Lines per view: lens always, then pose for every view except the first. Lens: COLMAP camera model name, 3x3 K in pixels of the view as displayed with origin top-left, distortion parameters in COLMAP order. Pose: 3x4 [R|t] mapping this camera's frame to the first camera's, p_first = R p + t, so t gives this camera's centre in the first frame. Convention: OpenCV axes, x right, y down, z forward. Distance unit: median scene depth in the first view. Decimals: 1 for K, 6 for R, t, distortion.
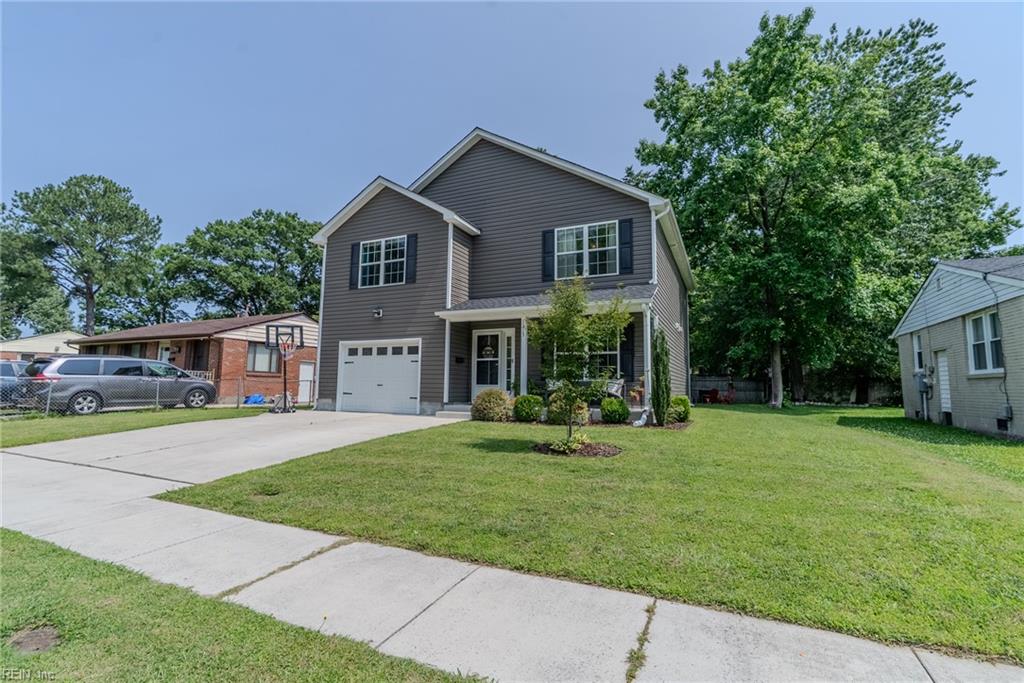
lens RADIAL K [[461.8, 0, 510.3], [0, 461.8, 339.7], [0, 0, 1]] dist [-0.010329, 0.003839]
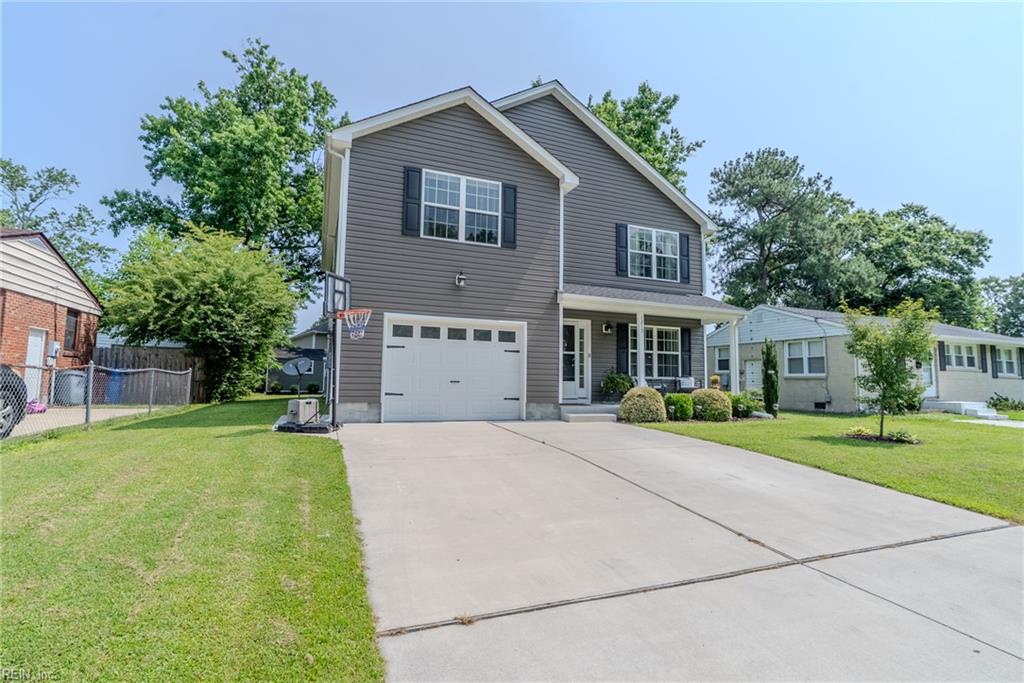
lens RADIAL K [[479.2, 0, 512.0], [0, 479.2, 341.5], [0, 0, 1]] dist [-0.010311, 0.000093]
pose [[0.686239, 0.060395, 0.724864, -0.780040], [-0.082474, 0.996581, -0.004955, 0.034196], [-0.722685, -0.056382, 0.688874, 0.444465]]
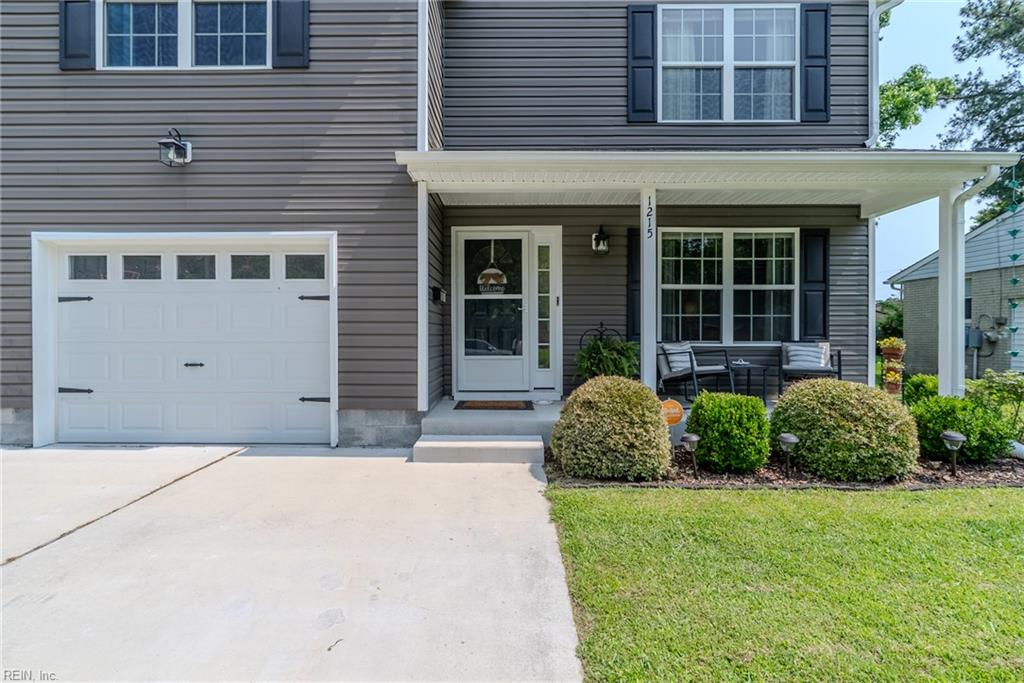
lens RADIAL K [[461.8, 0, 510.3], [0, 461.8, 339.7], [0, 0, 1]] dist [-0.010329, 0.003839]
pose [[0.910648, -0.017014, 0.412832, -0.213693], [-0.032272, 0.993171, 0.112118, 0.033674], [-0.411920, -0.115423, 0.903880, 0.603326]]
